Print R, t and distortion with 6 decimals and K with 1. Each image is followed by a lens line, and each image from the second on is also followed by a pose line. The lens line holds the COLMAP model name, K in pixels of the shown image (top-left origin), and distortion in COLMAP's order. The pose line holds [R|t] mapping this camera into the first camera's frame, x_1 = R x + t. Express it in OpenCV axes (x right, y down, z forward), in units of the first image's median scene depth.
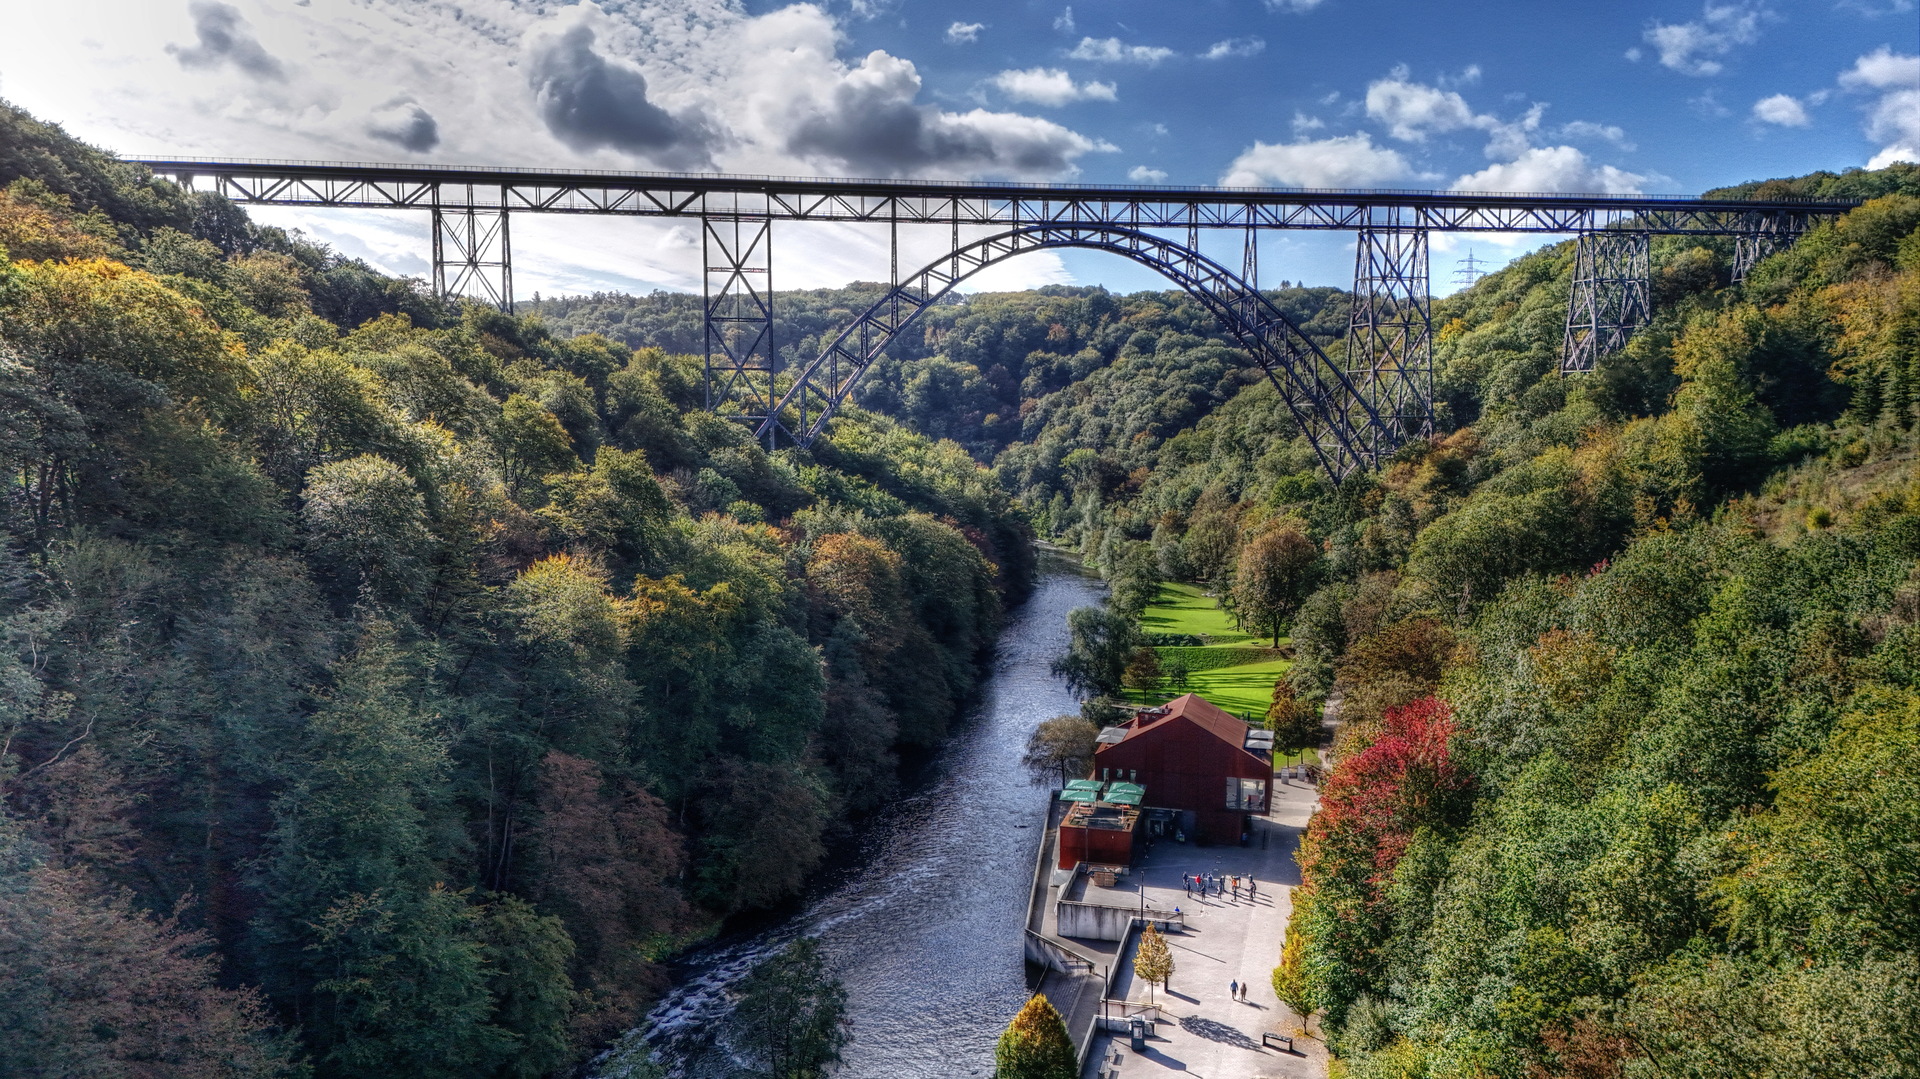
lens RADIAL K [[1403.9, 0, 960.0], [0, 1403.9, 539.5], [0, 0, 1]] dist [0.100469, -0.091794]
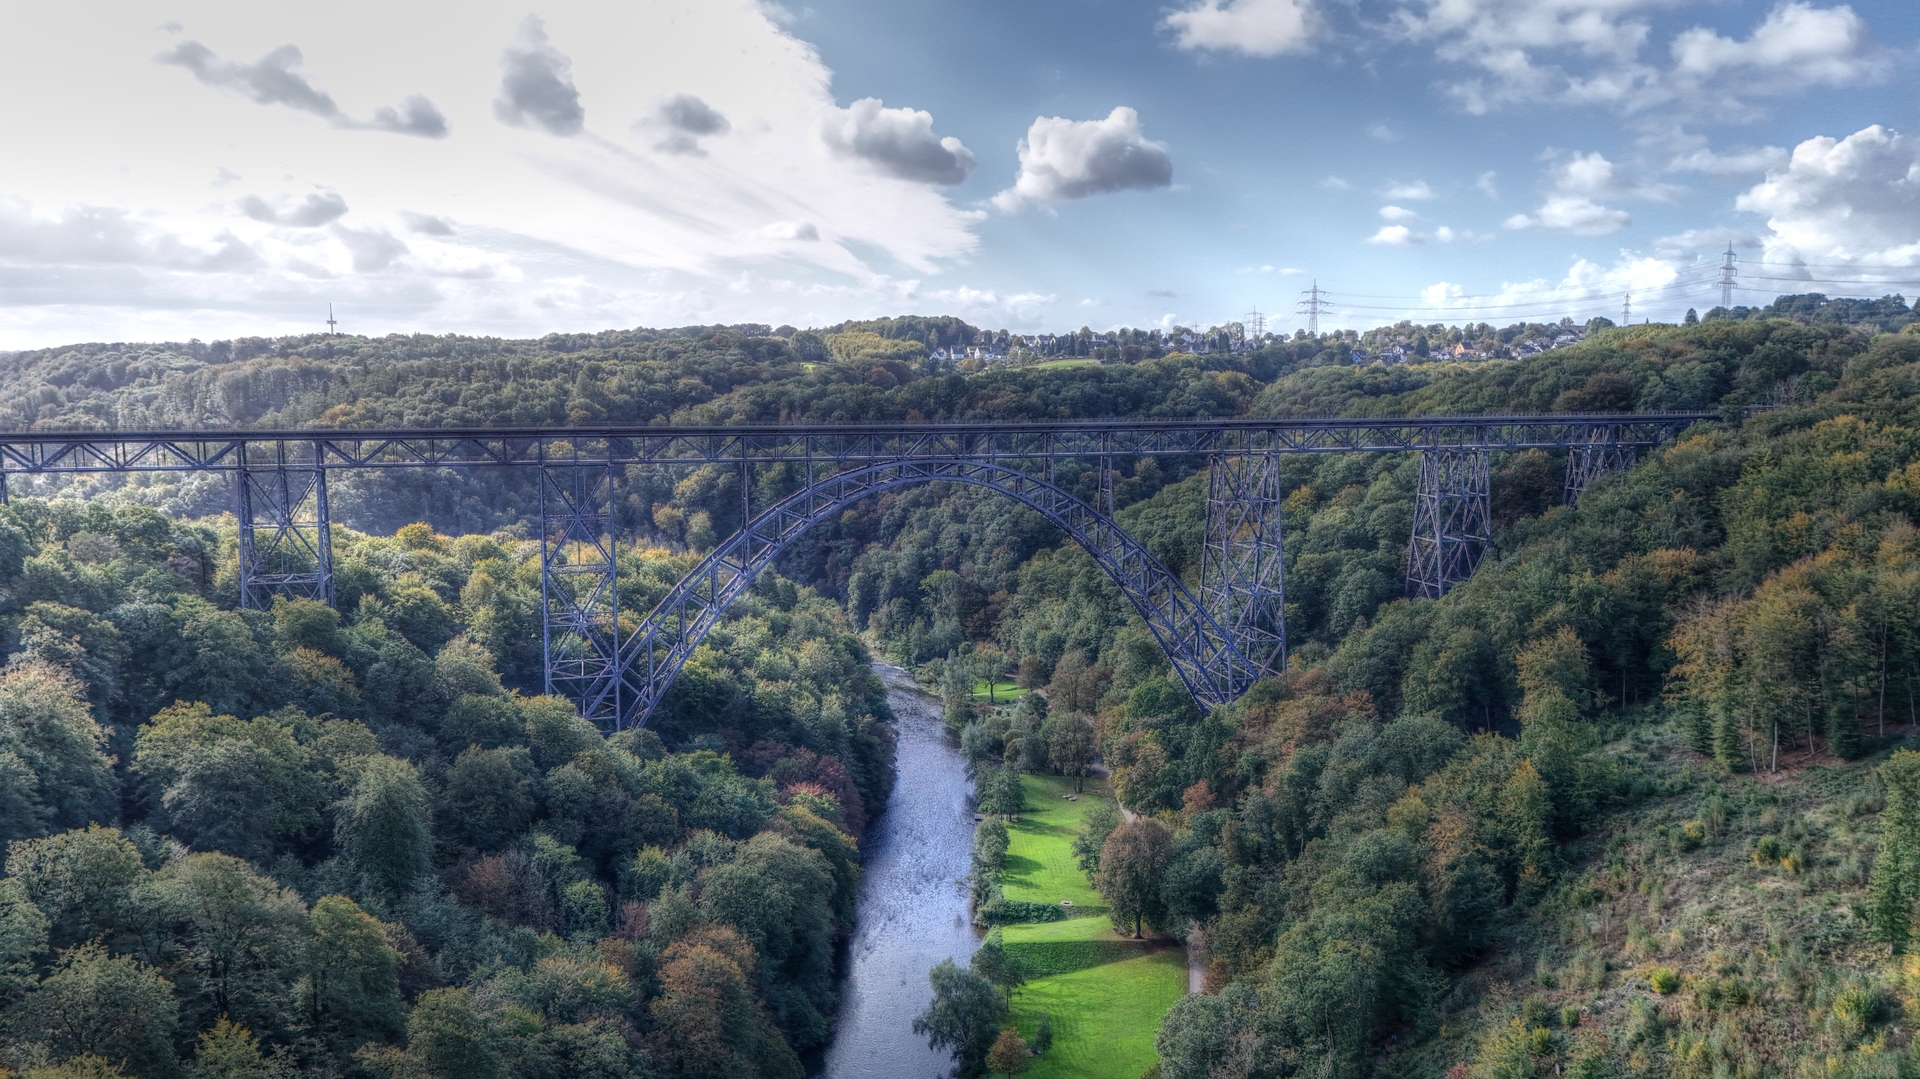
lens RADIAL K [[1403.9, 0, 960.0], [0, 1403.9, 539.5], [0, 0, 1]] dist [0.100469, -0.091794]
pose [[0.994980, -0.016749, 0.098665, 0.002503], [0.013704, 0.999411, 0.031457, -0.108777], [-0.099134, -0.029946, 0.994623, 0.014725]]
